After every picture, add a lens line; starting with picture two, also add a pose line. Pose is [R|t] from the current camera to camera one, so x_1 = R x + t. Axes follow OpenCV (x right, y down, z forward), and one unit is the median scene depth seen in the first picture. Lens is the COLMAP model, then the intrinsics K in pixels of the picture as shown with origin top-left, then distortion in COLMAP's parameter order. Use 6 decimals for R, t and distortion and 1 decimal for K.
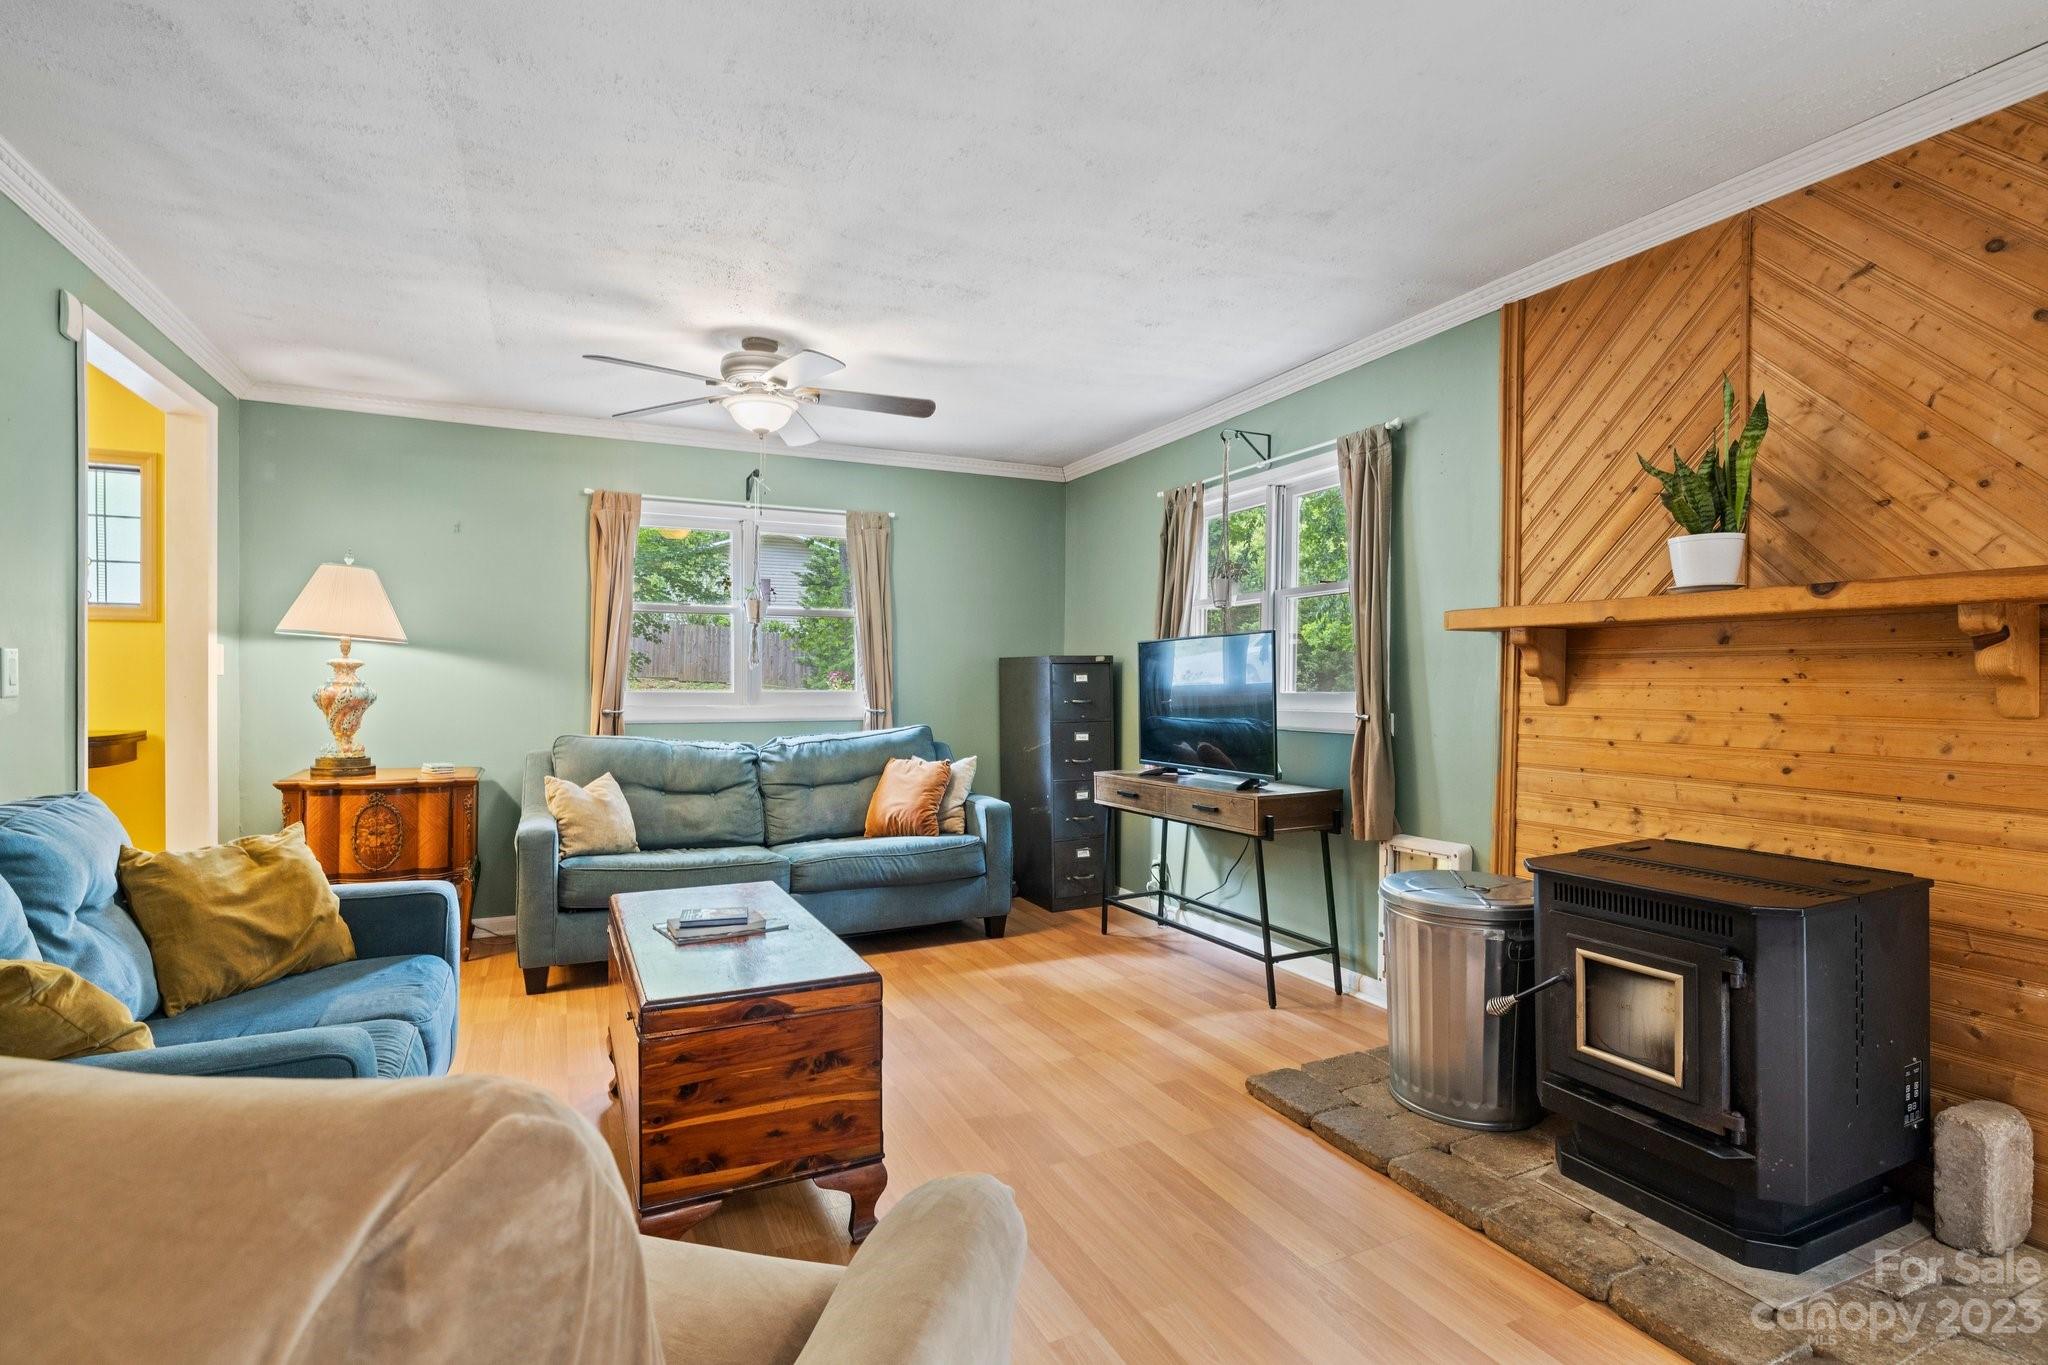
lens RADIAL K [[972.9, 0, 1024.0], [0, 972.9, 682.5], [0, 0, 1]] dist [0.001306, 0.000404]
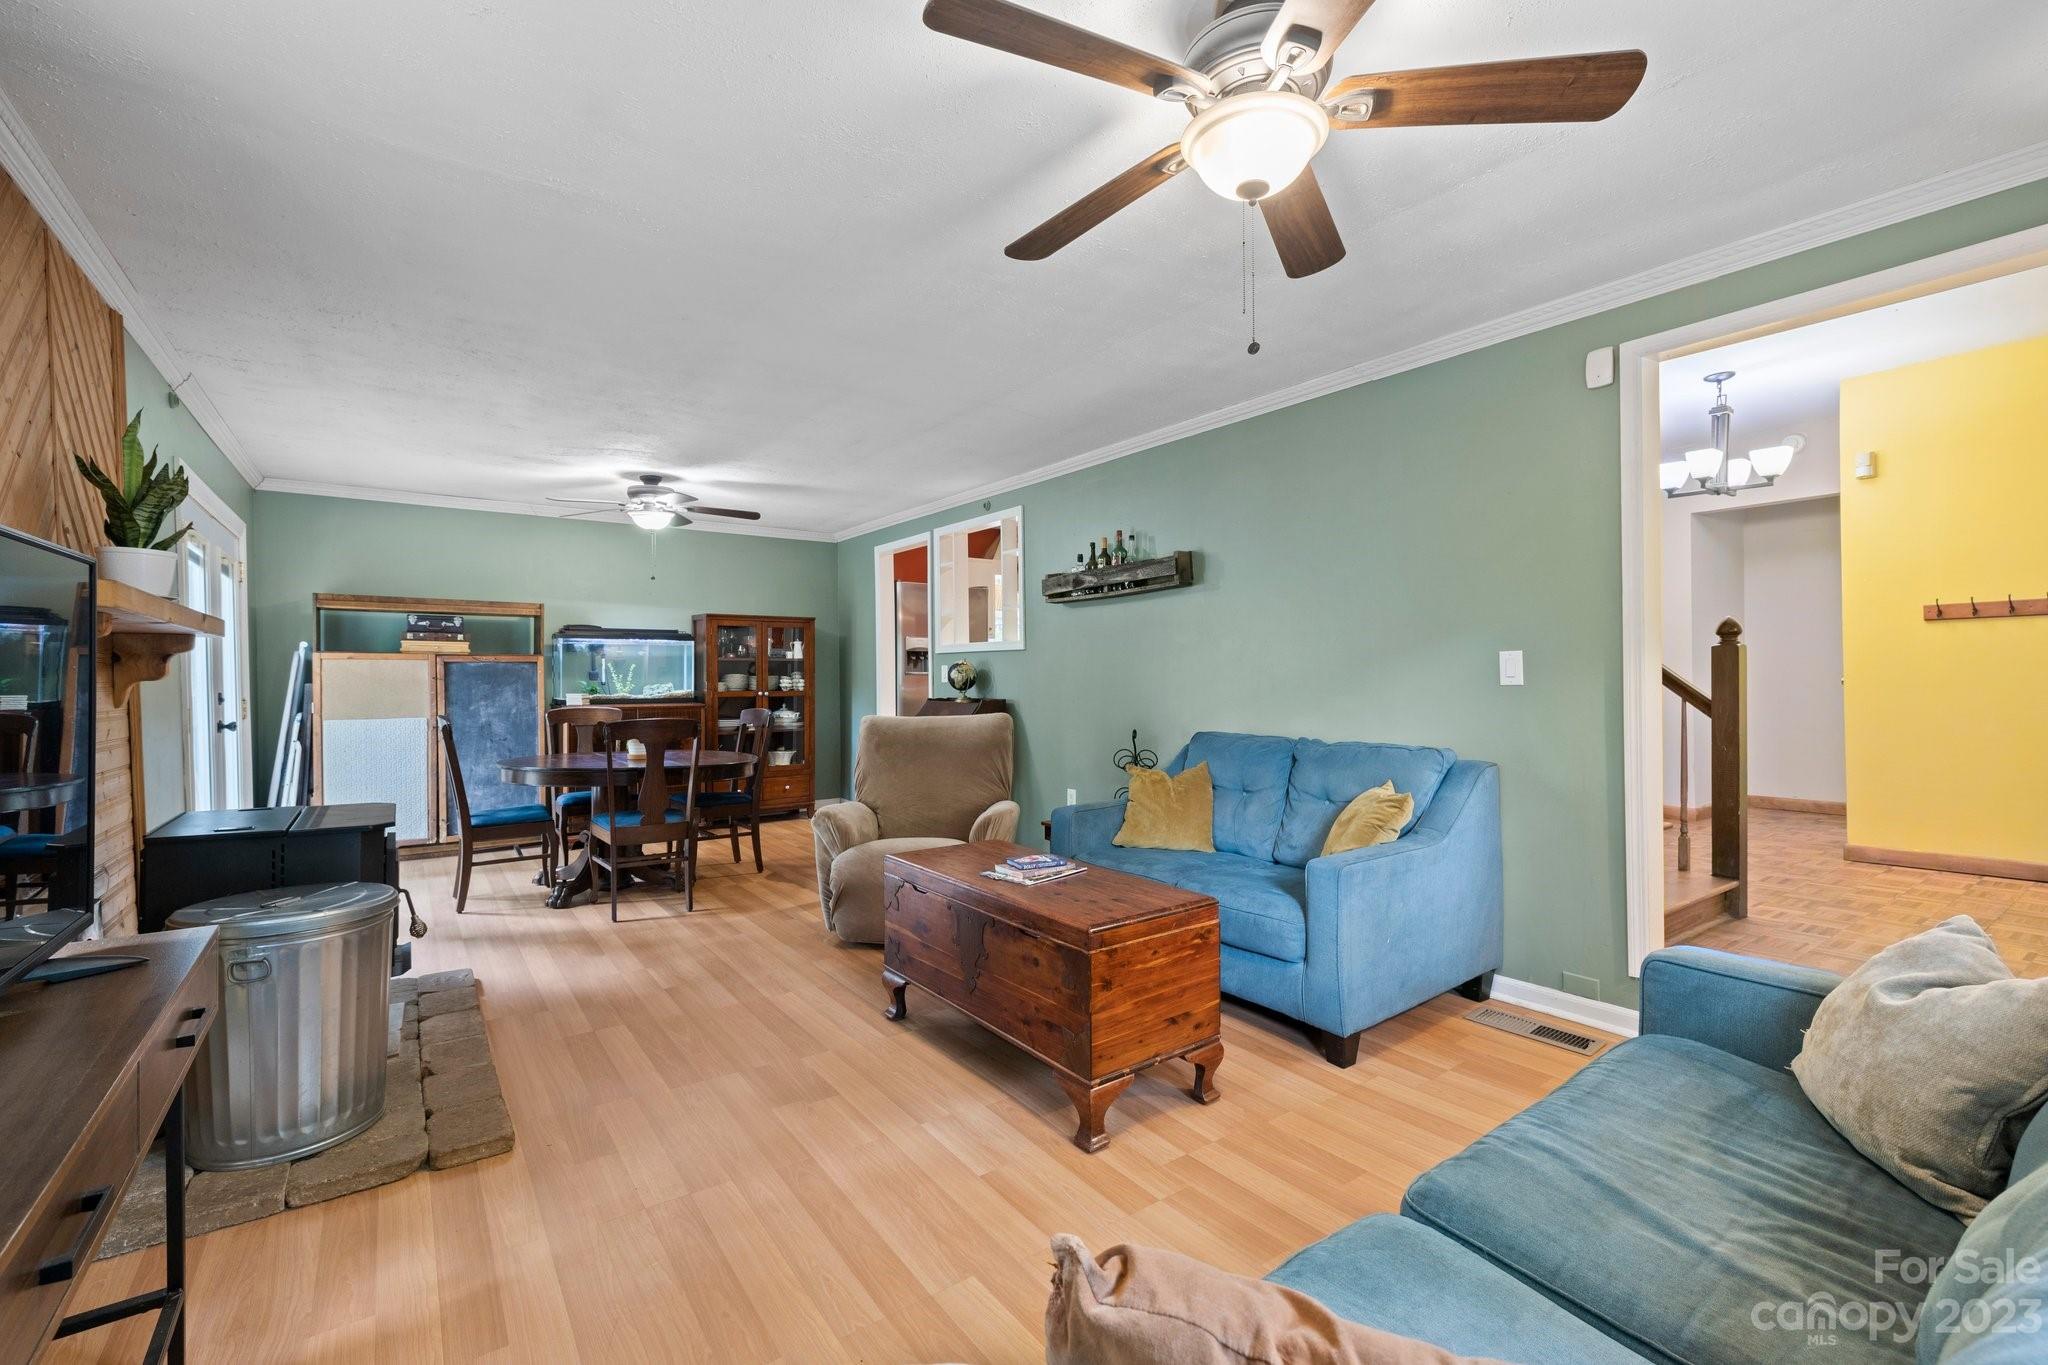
lens RADIAL K [[860.4, 0, 1024.0], [0, 860.4, 682.5], [0, 0, 1]] dist [-0.000259, -0.000010]
pose [[-0.983479, 0.005483, -0.180938, -0.080537], [0.006079, 0.999978, -0.002739, 0.004891], [0.180918, -0.003794, -0.983491, 1.739510]]
